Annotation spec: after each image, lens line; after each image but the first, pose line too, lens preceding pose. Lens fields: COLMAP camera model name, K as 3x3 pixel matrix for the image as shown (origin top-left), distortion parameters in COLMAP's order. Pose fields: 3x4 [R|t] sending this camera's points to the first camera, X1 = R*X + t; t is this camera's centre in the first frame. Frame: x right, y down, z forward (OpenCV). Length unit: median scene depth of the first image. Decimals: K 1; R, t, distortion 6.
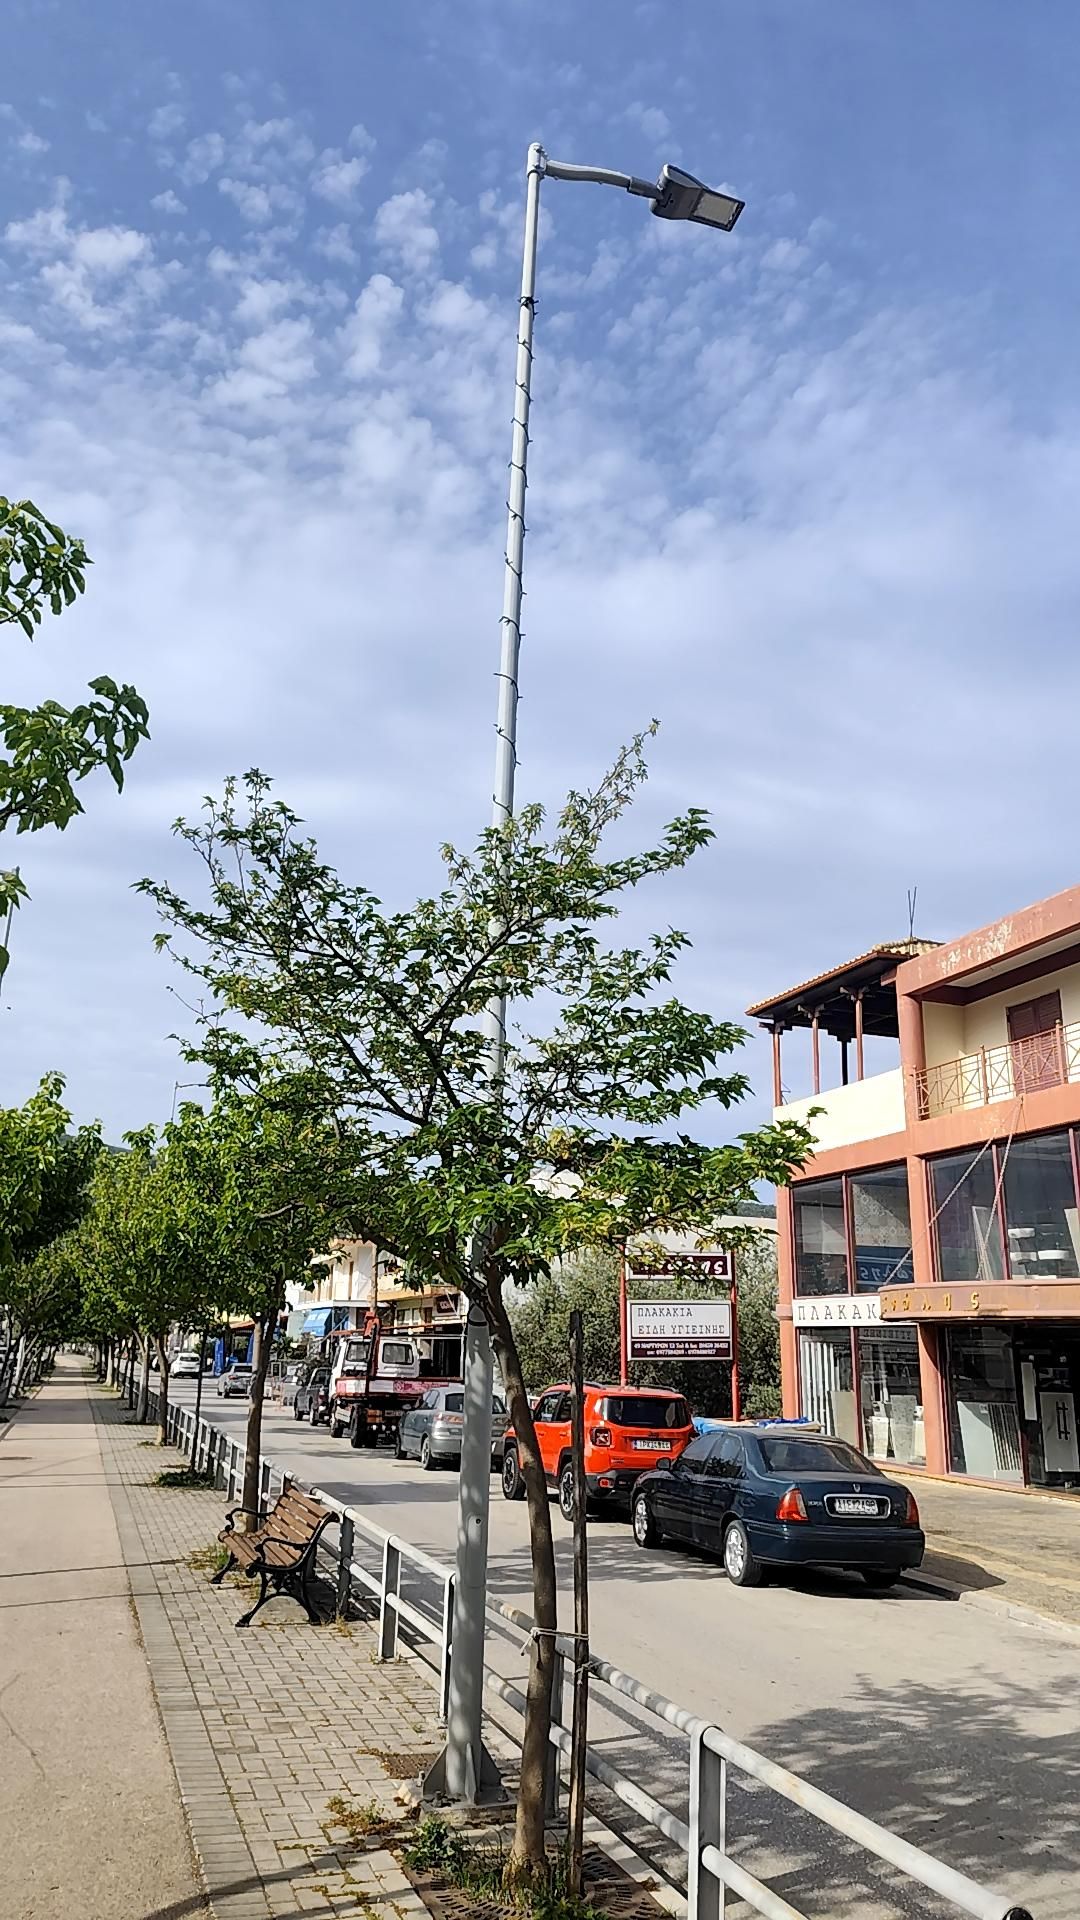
lens RADIAL K [[1381.2, 0, 544.2], [0, 1381.2, 960.7], [0, 0, 1]] dist [0.048401, -0.068049]
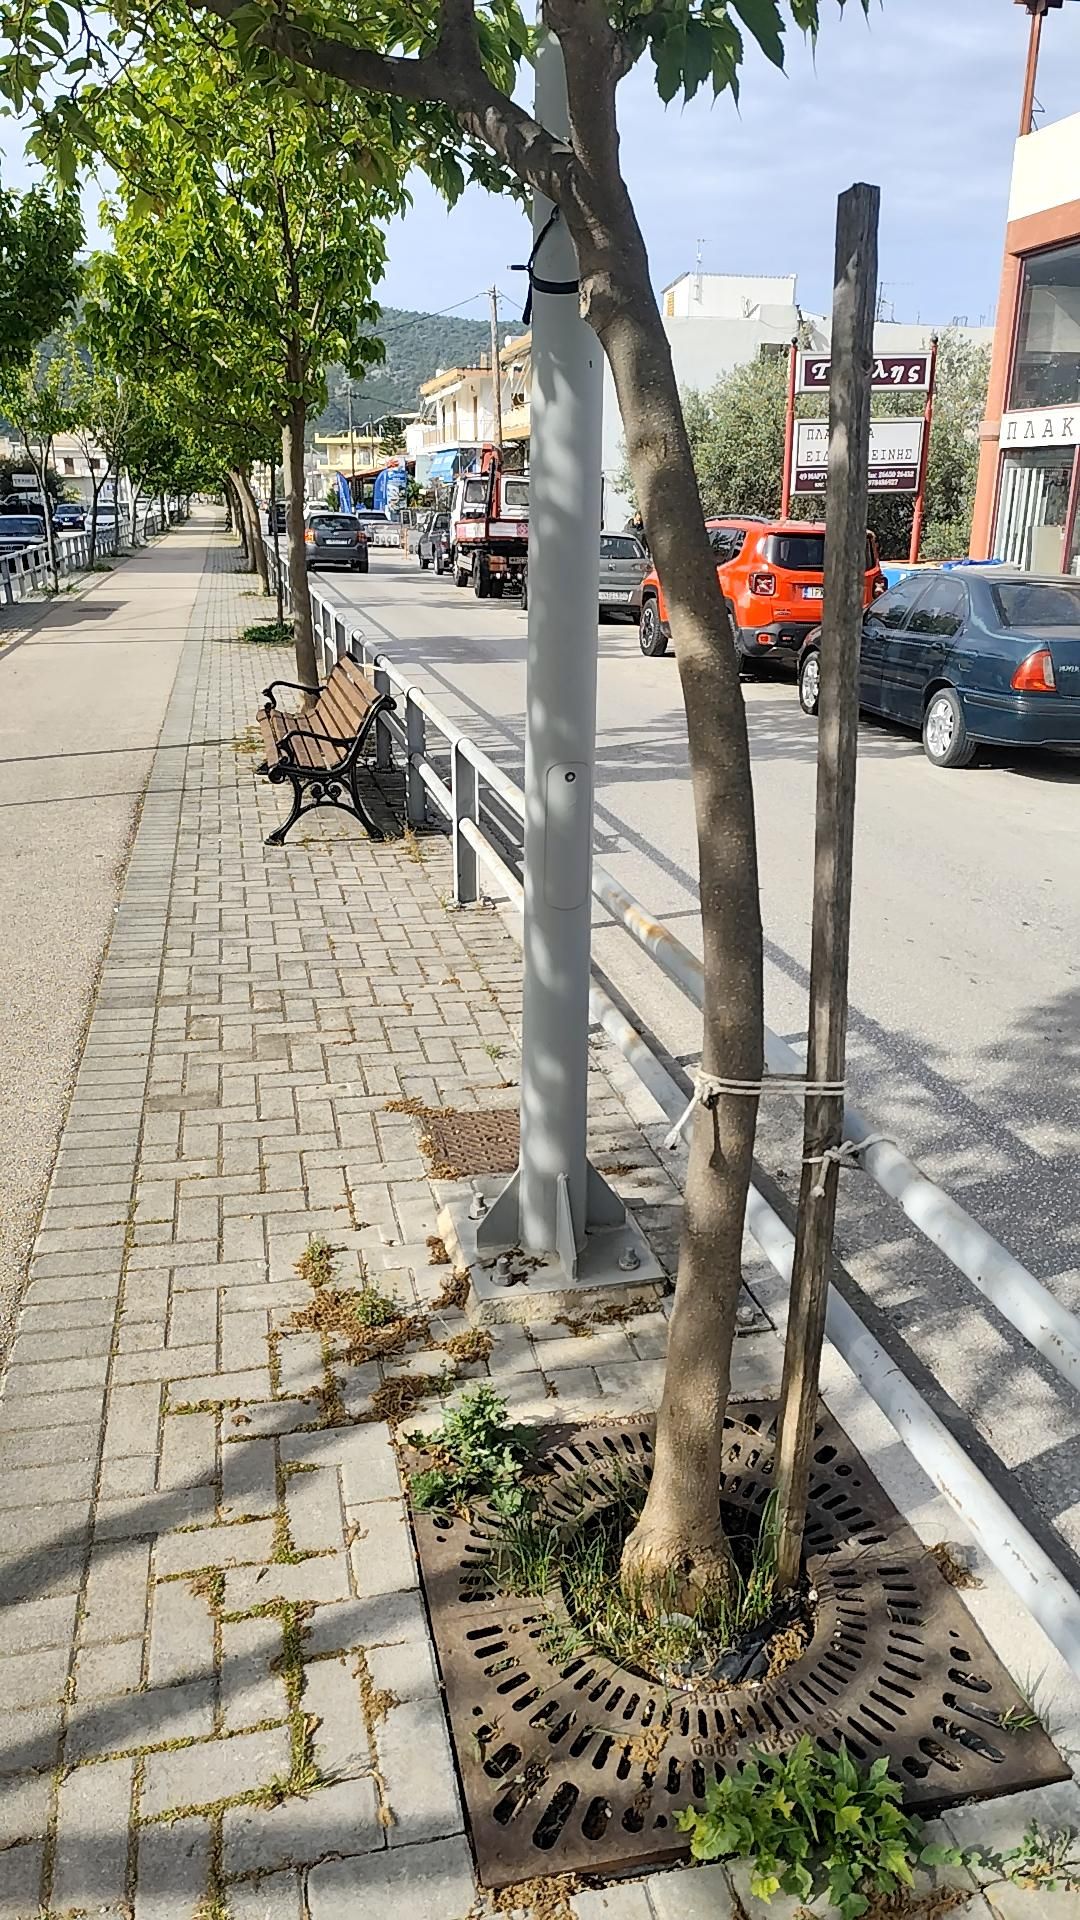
lens RADIAL K [[1381.2, 0, 544.2], [0, 1381.2, 960.7], [0, 0, 1]] dist [0.048401, -0.068049]
pose [[0.995281, 0.017917, -0.095369, -0.004529], [0.038630, 0.828417, 0.558777, 0.070838], [0.089017, -0.559825, 0.823816, 0.206785]]
